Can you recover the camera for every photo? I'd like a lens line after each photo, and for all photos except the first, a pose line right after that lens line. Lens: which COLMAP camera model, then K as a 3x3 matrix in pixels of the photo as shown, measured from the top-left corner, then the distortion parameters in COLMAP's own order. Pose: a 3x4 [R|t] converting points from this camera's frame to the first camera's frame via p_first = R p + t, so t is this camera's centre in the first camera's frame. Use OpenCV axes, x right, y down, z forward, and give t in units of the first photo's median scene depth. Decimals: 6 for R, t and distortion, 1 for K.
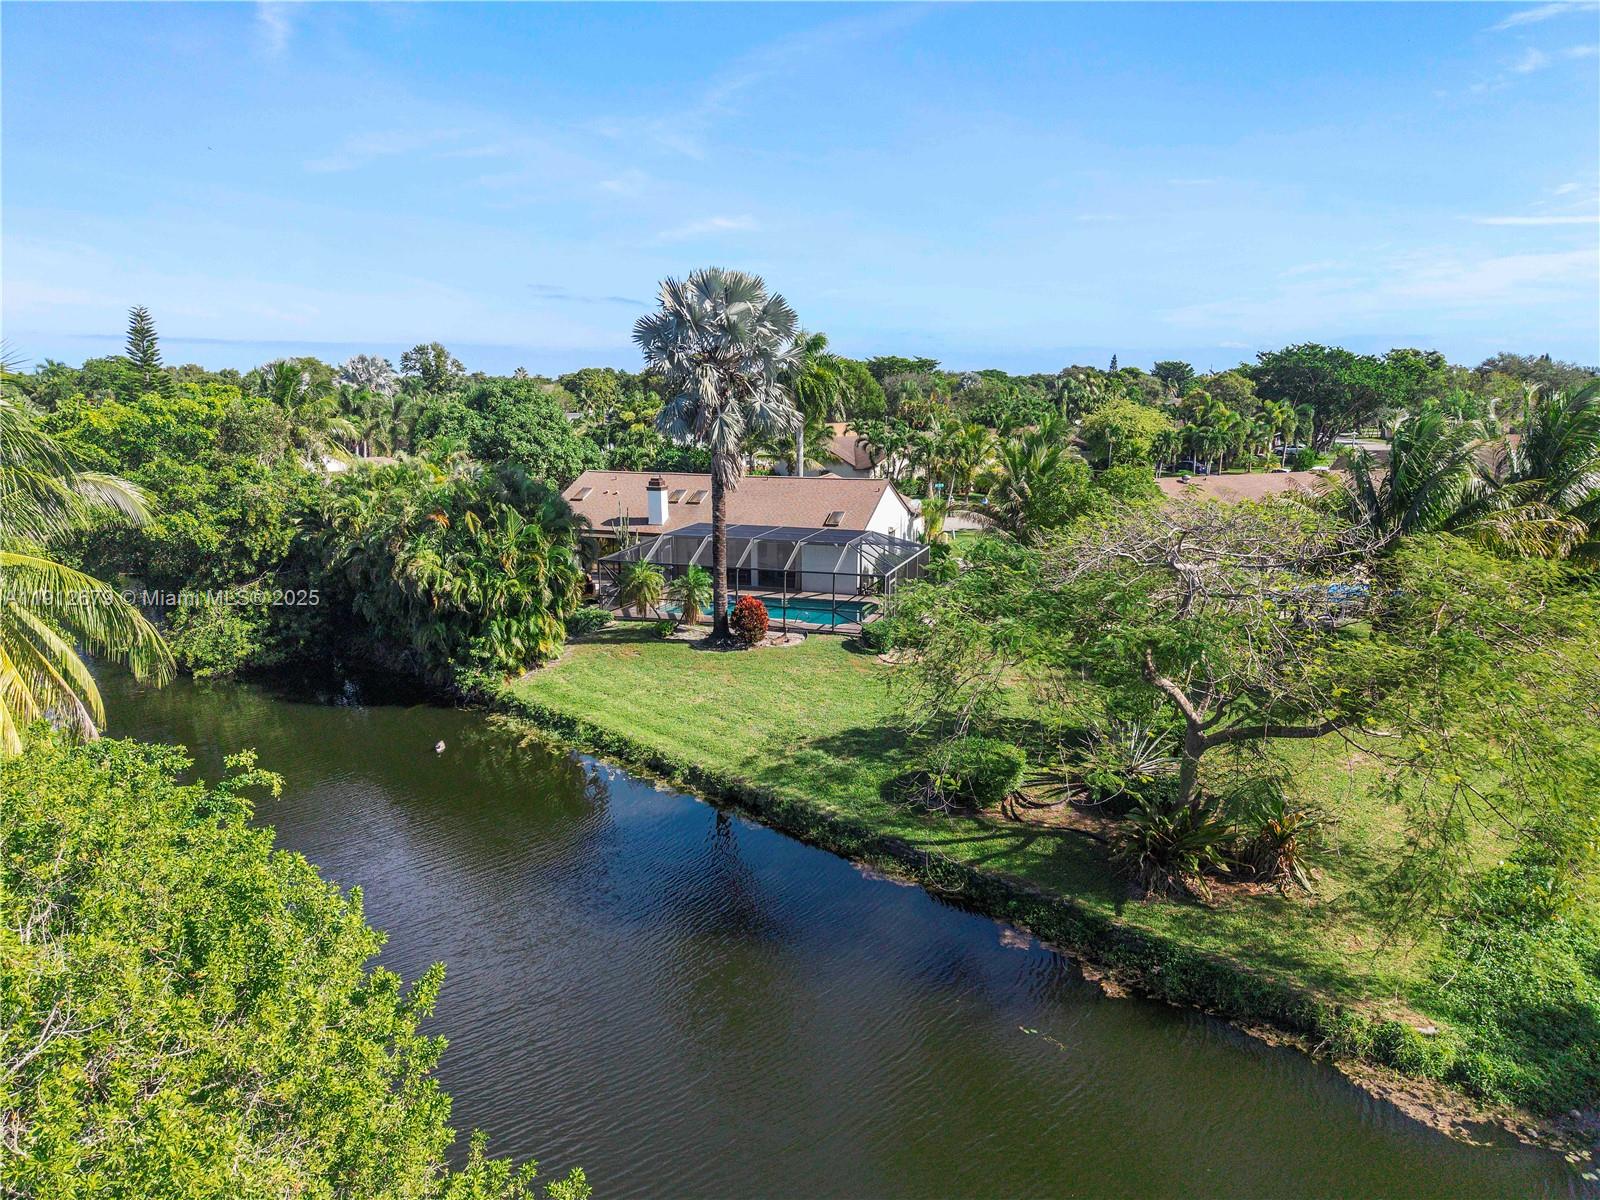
lens RADIAL K [[1100.9, 0, 803.7], [0, 1100.9, 620.5], [0, 0, 1]] dist [0.011976, -0.004645]
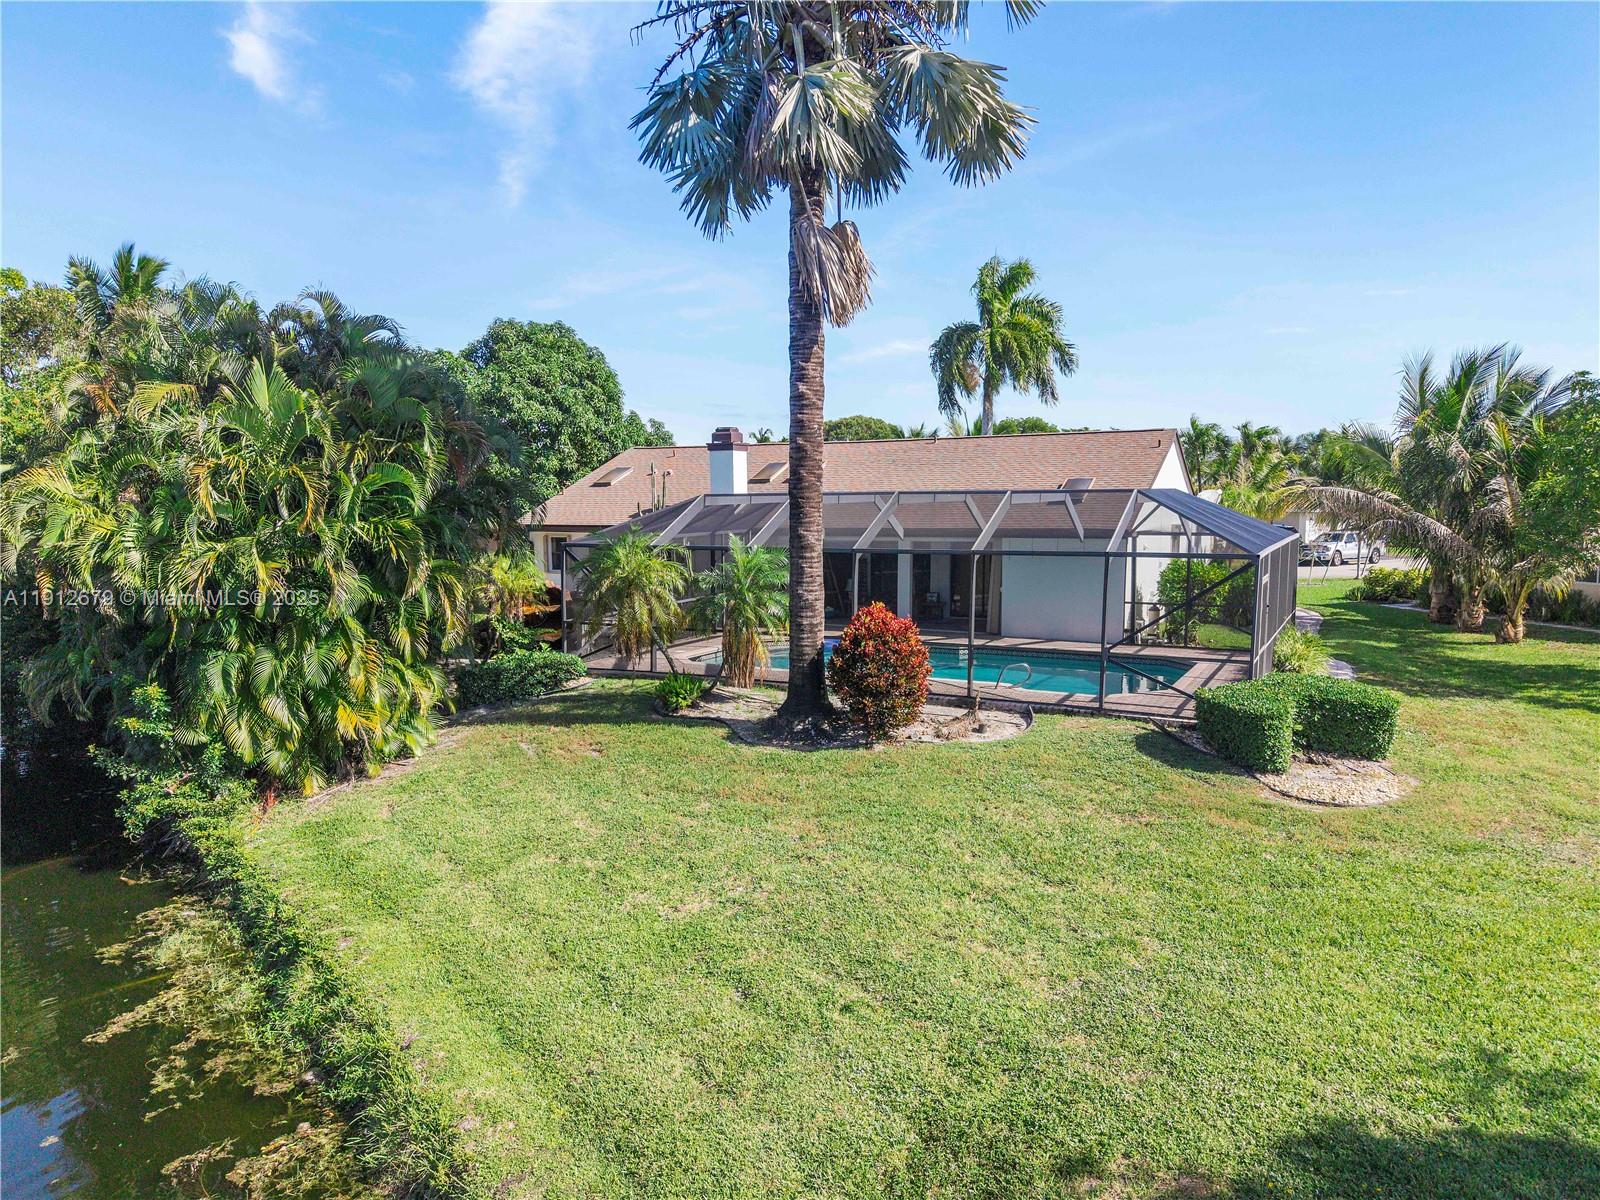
lens RADIAL K [[1156.8, 0, 785.4], [0, 1156.8, 604.5], [0, 0, 1]] dist [0.061644, -0.099787]
pose [[0.987036, 0.014375, -0.159854, -0.019411], [-0.031798, 0.993753, -0.106980, 0.022674], [0.157317, 0.110677, 0.981327, 0.650873]]
